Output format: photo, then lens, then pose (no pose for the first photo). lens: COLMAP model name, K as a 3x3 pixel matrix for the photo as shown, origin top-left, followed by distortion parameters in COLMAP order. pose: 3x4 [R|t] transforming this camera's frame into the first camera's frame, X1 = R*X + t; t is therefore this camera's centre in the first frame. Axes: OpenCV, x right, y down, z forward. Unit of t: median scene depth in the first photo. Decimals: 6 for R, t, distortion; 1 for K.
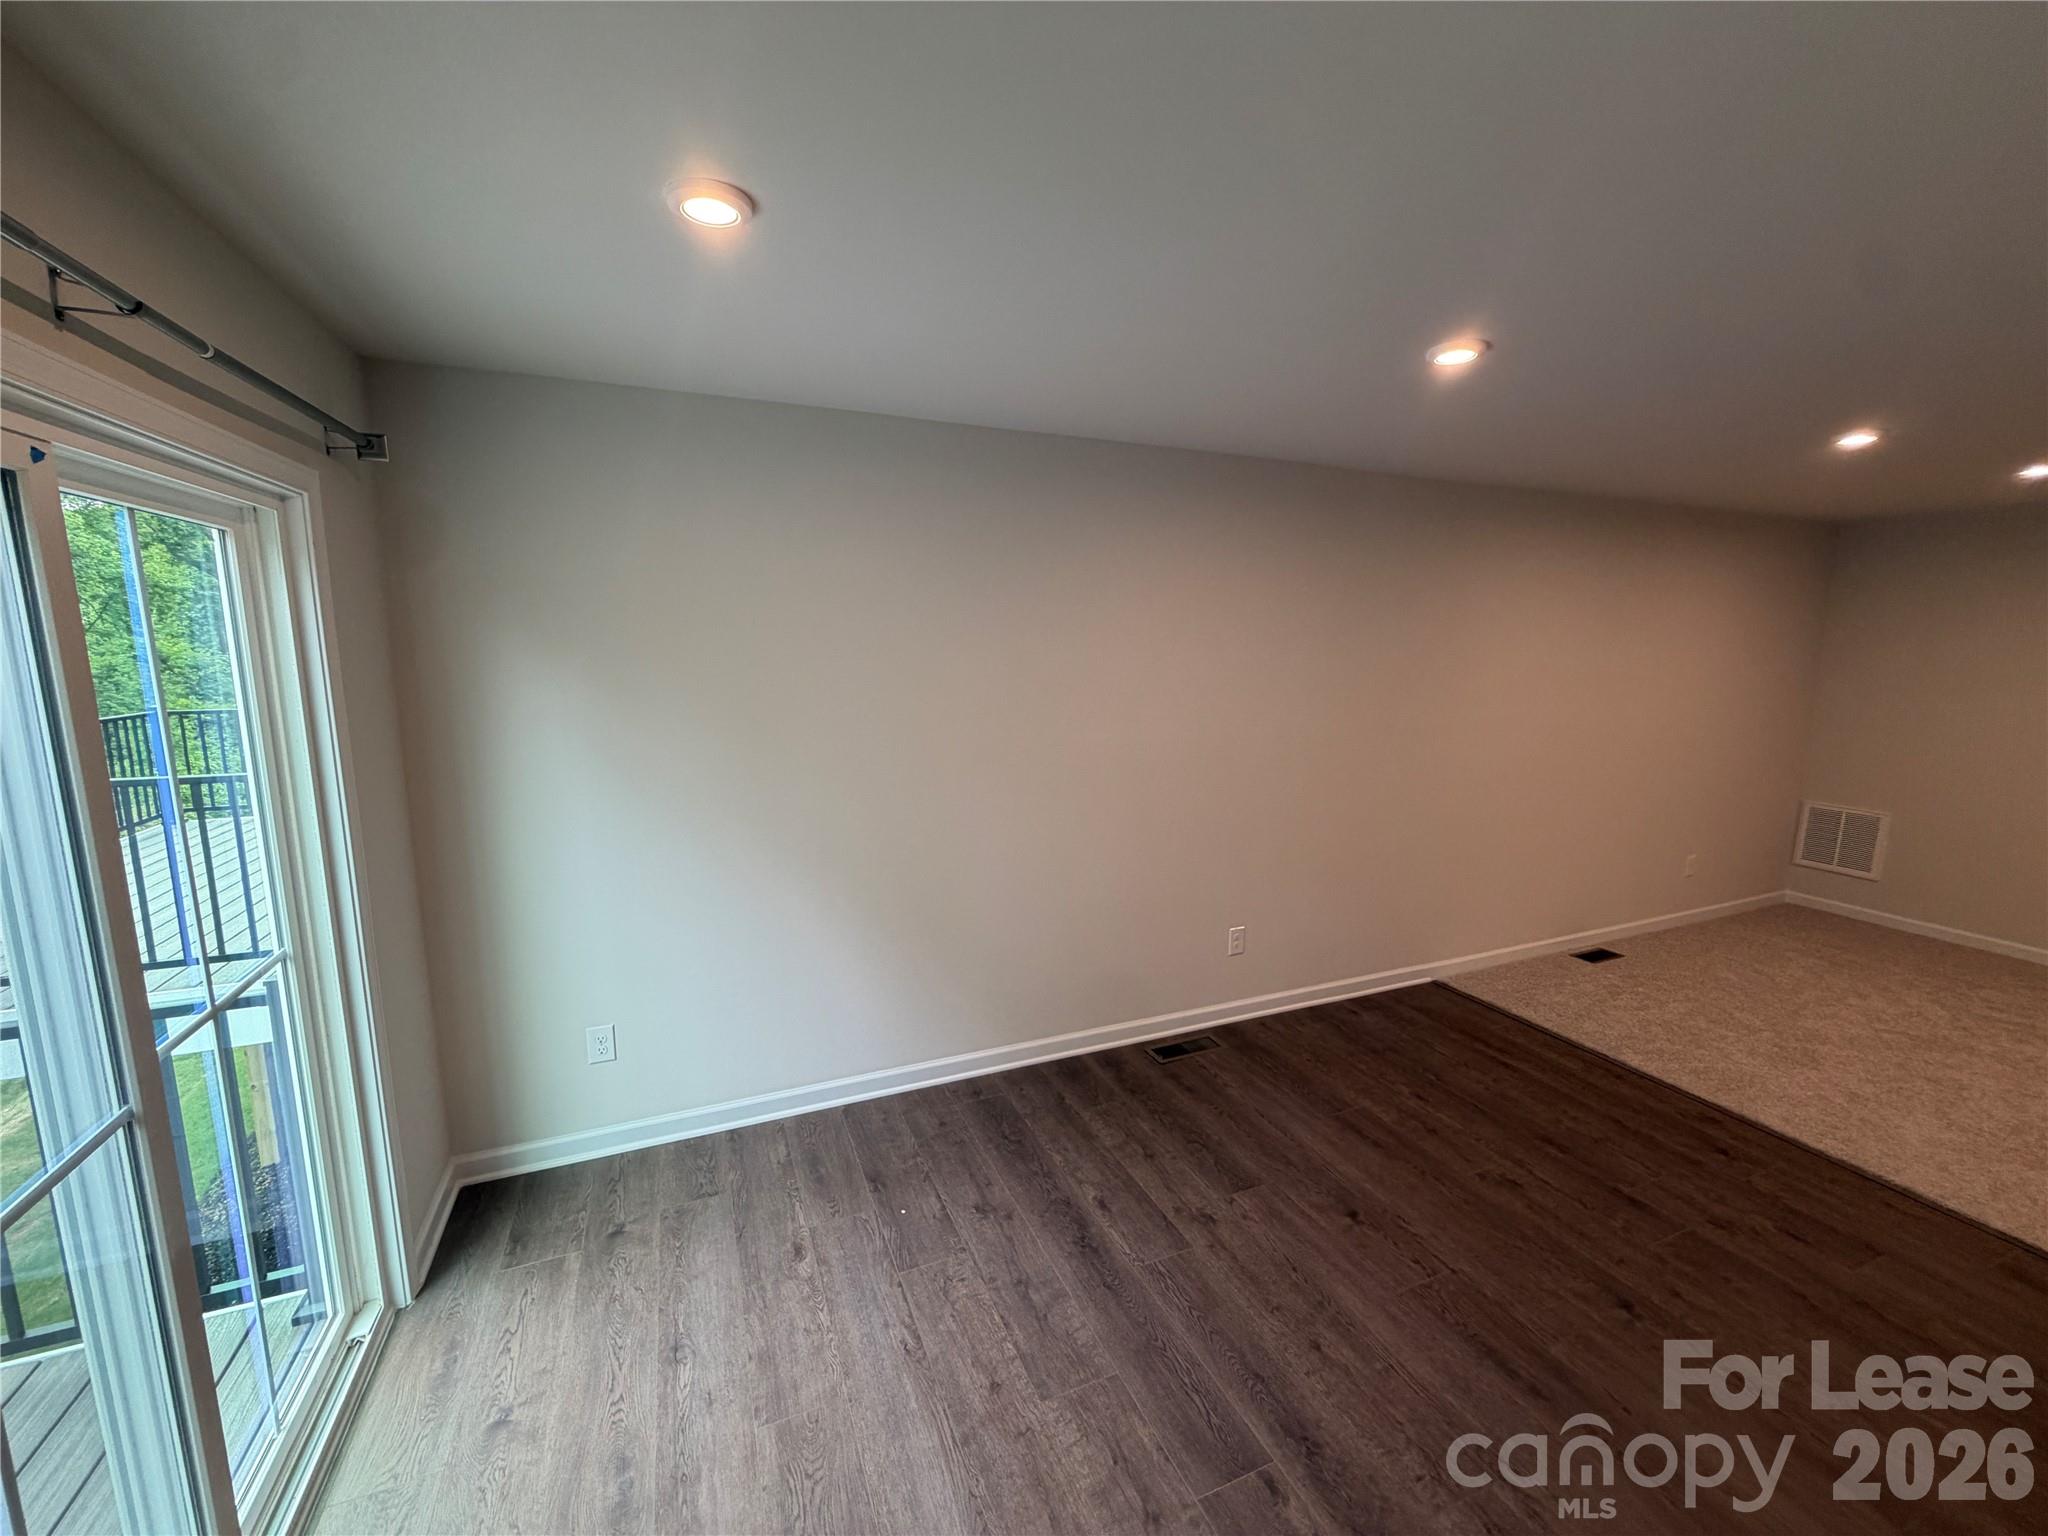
lens RADIAL K [[817.0, 0, 1015.5], [0, 817.0, 763.7], [0, 0, 1]] dist [-0.002902, -0.000235]
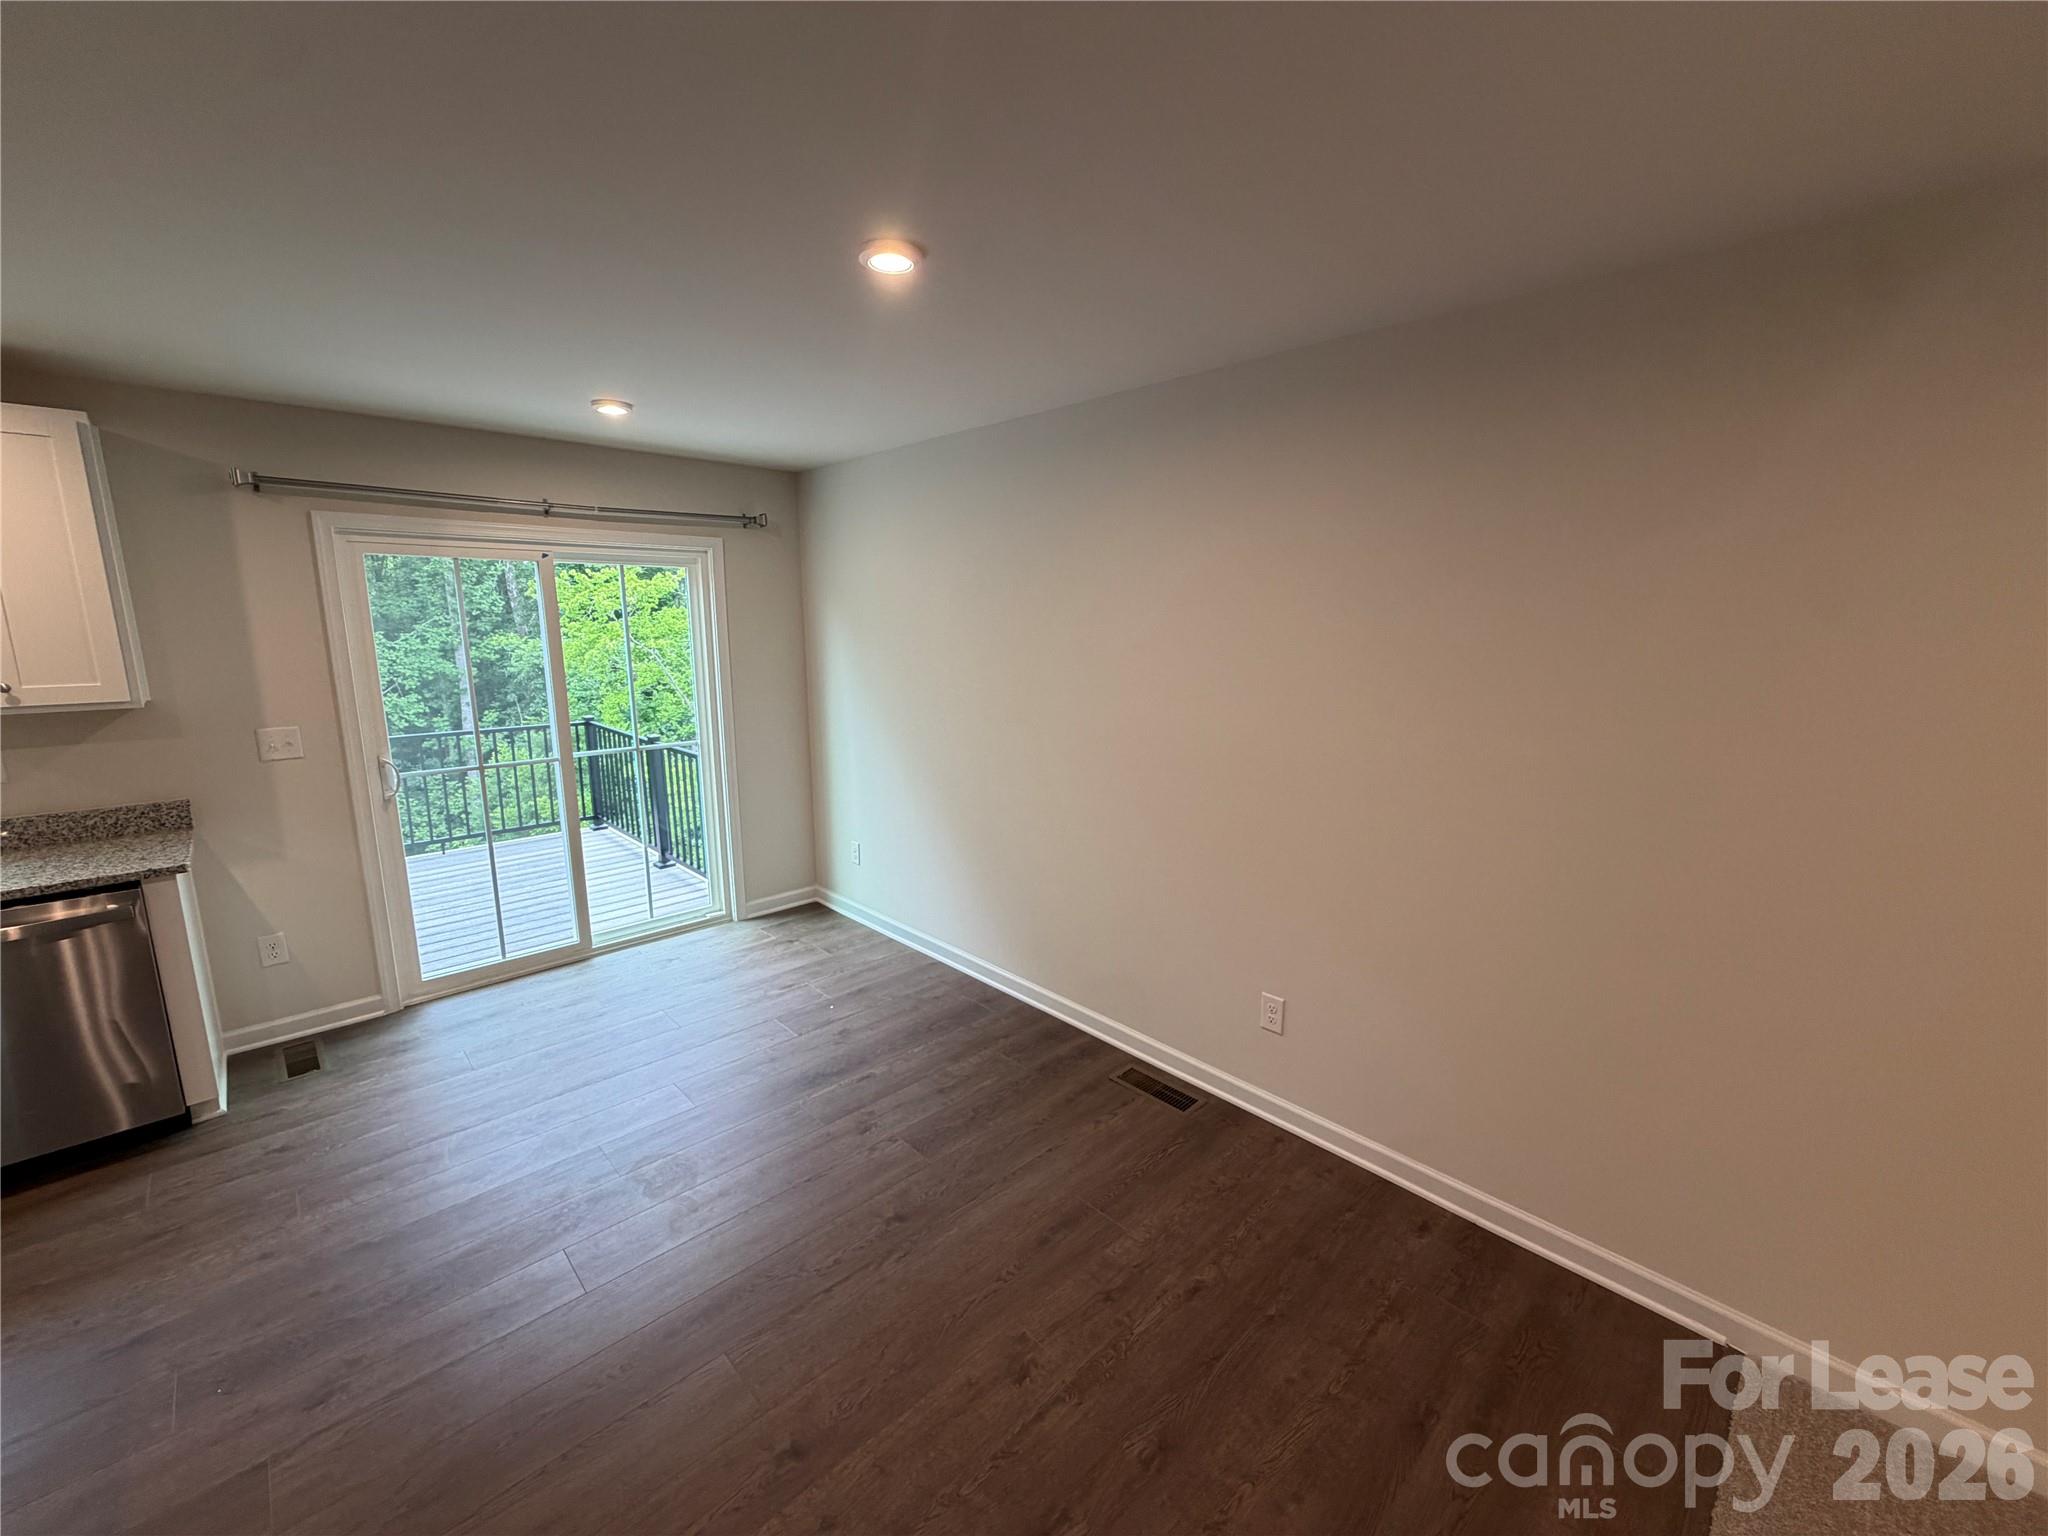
lens RADIAL K [[817.0, 0, 1014.5], [0, 817.0, 763.8], [0, 0, 1]] dist [-0.002902, -0.000235]
pose [[0.356453, 0.167439, -0.919187, 1.087652], [-0.137735, 0.982479, 0.125556, -0.088034], [0.924105, 0.081849, 0.373270, 0.638163]]
